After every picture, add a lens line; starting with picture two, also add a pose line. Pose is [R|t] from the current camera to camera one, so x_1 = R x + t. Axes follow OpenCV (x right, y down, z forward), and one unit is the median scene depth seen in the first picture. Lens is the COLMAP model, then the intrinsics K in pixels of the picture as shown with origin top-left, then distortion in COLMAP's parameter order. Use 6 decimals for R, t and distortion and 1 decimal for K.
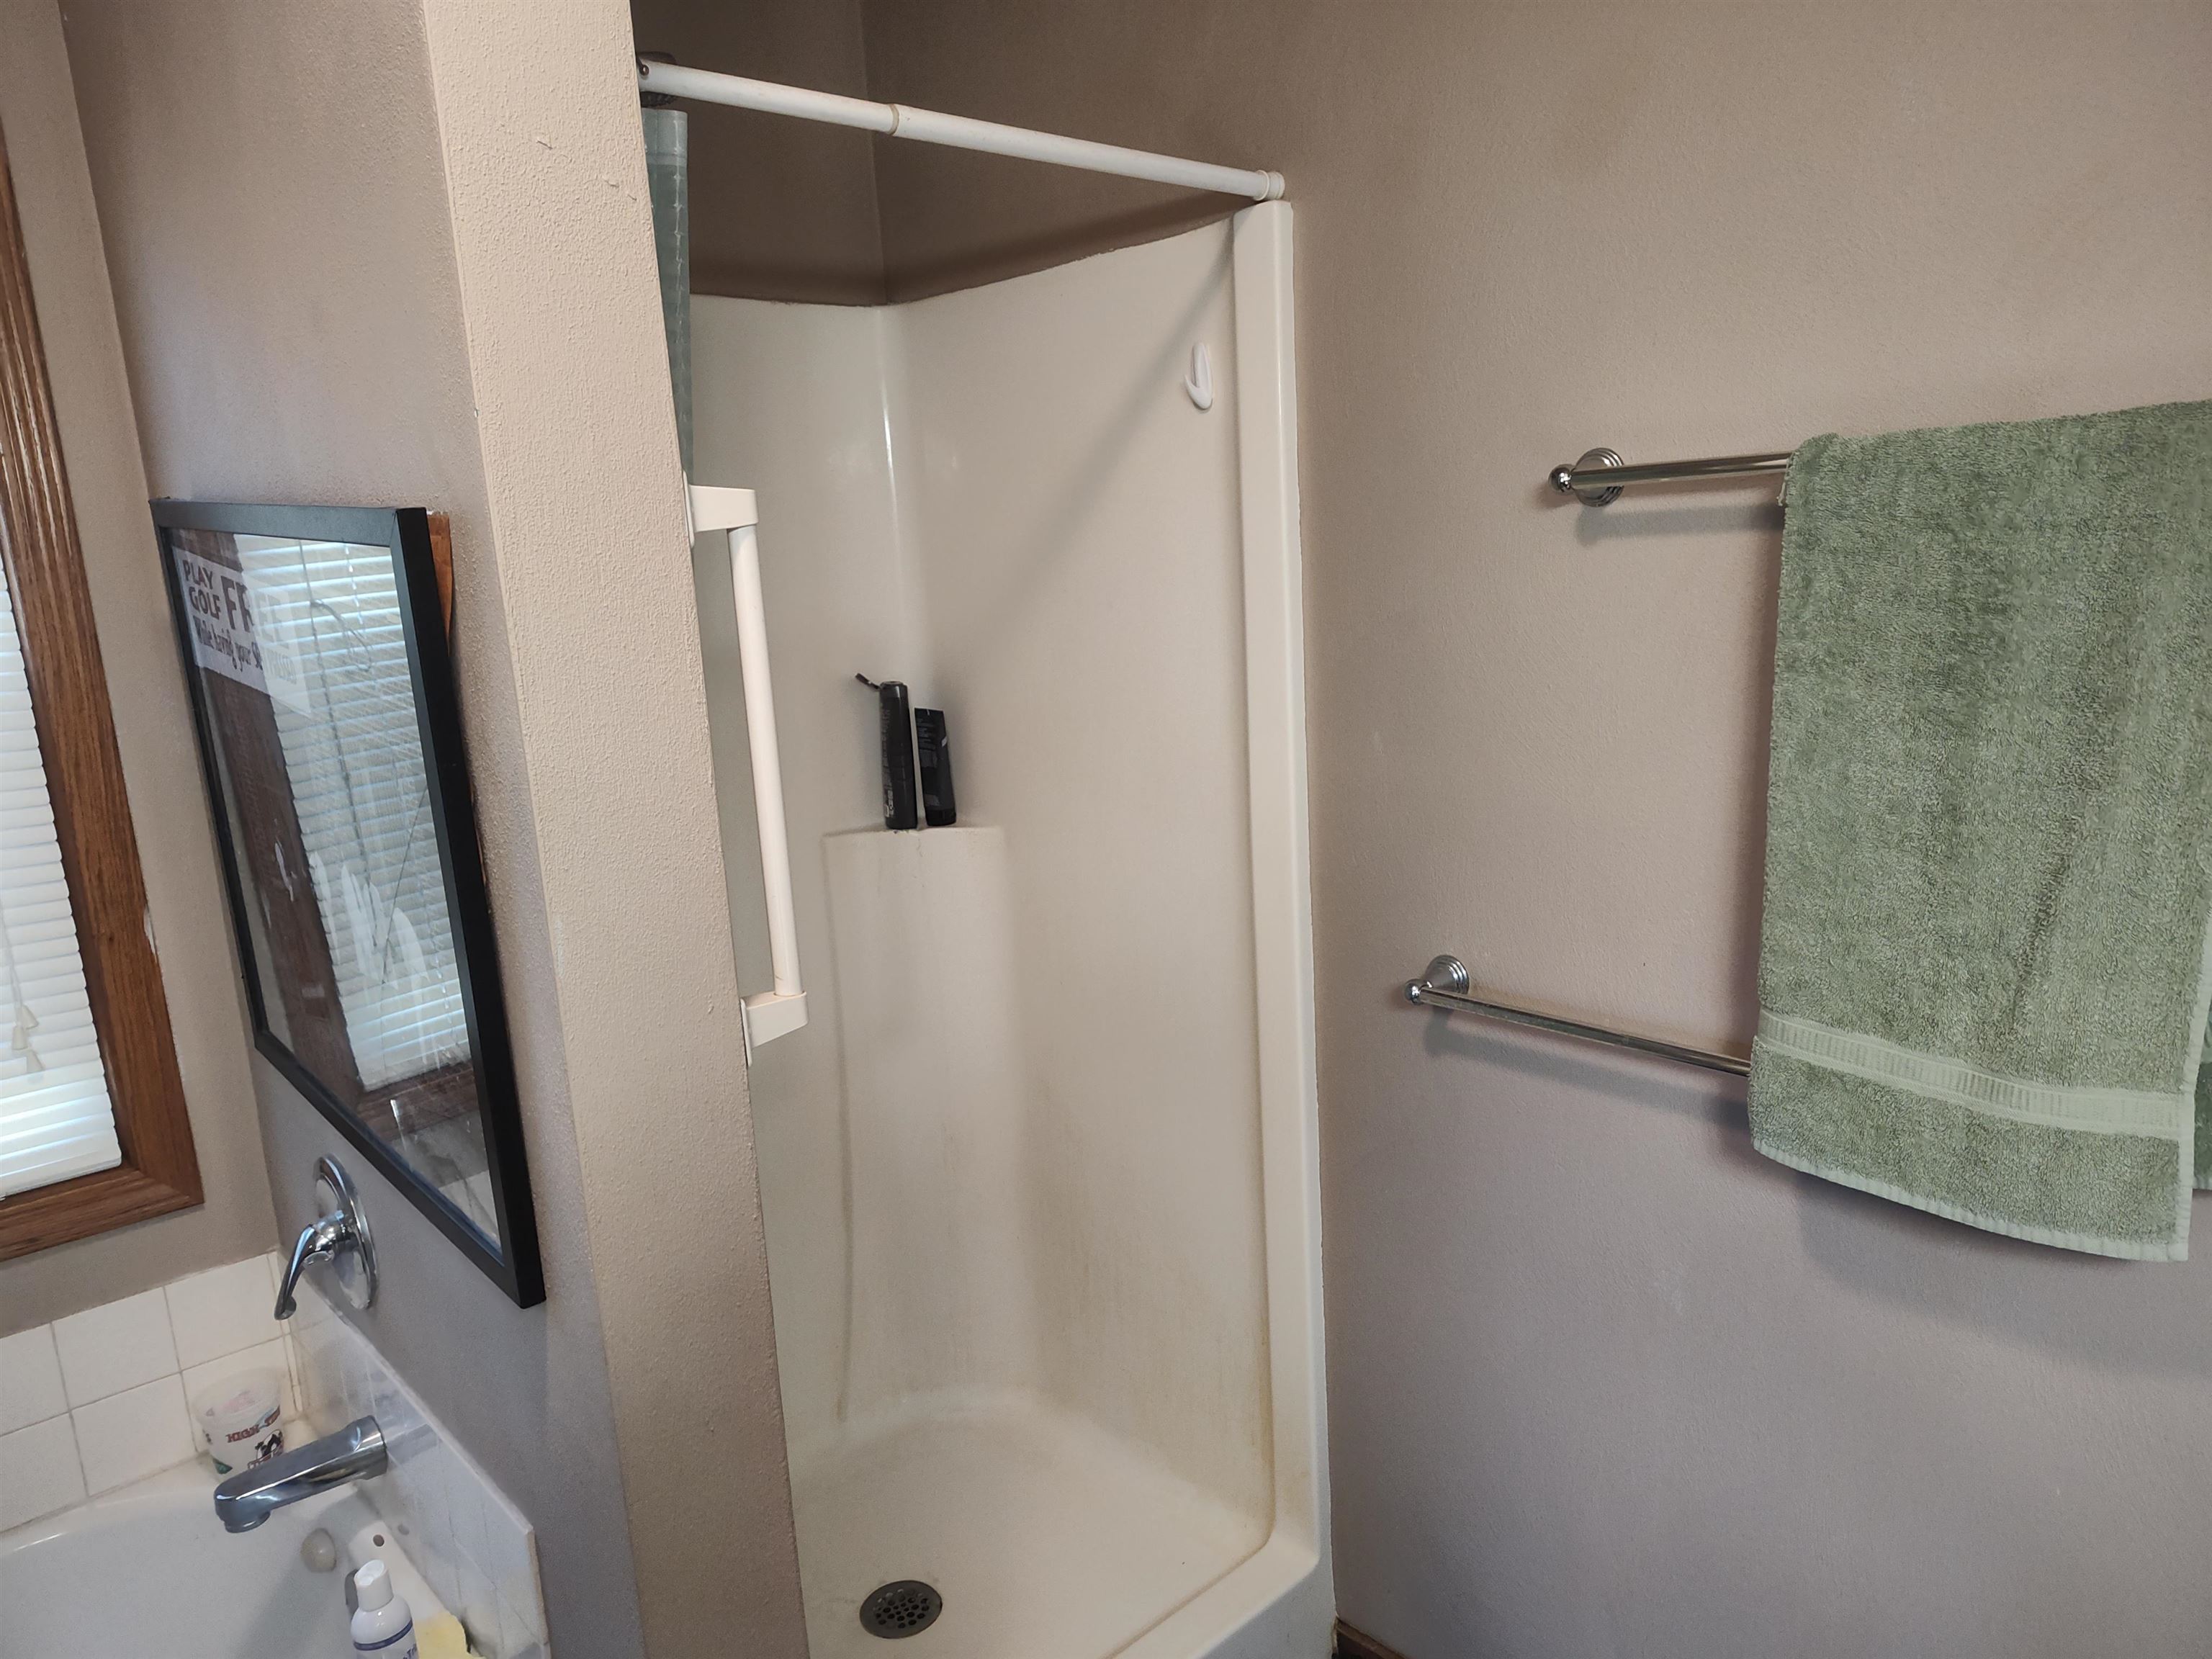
lens RADIAL K [[1510.3, 0, 1098.8], [0, 1510.3, 835.6], [0, 0, 1]] dist [0.006126, -0.005799]
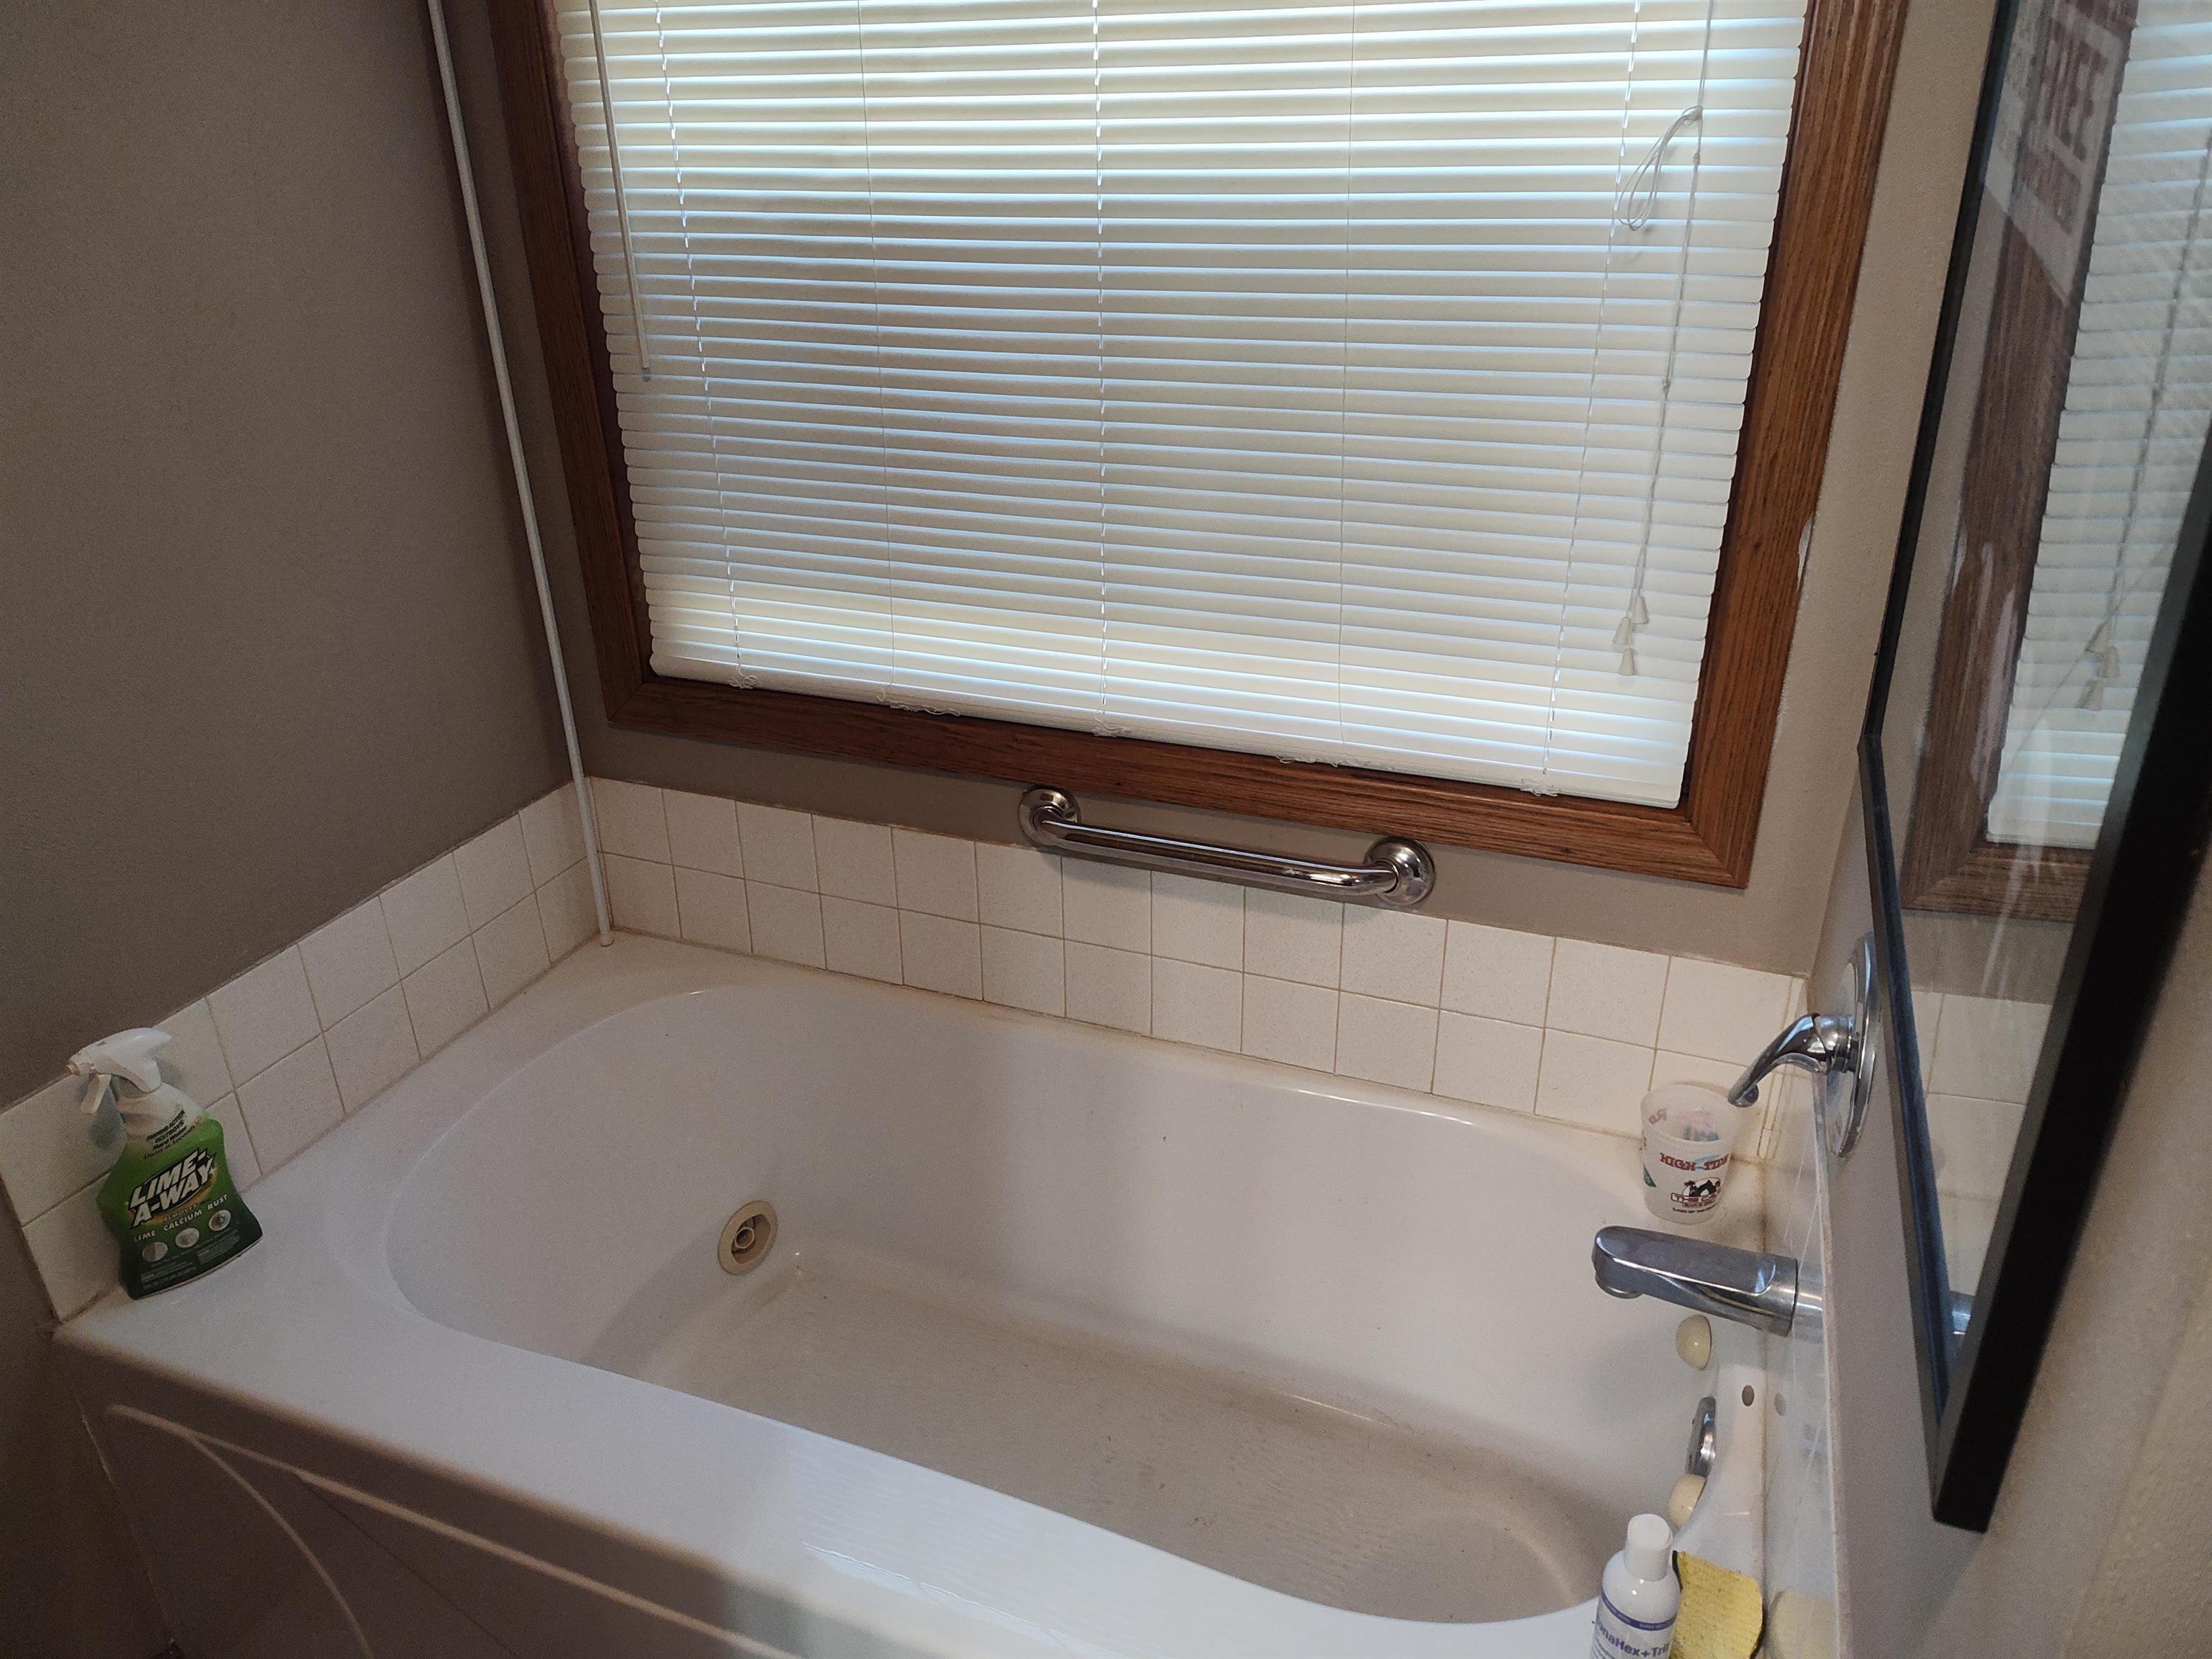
lens RADIAL K [[1510.3, 0, 1101.4], [0, 1510.3, 813.7], [0, 0, 1]] dist [0.006126, -0.005799]
pose [[0.445194, 0.426078, -0.787566, -0.131817], [-0.179569, 0.904150, 0.387644, -0.048259], [0.877244, -0.031154, 0.479033, 0.328836]]
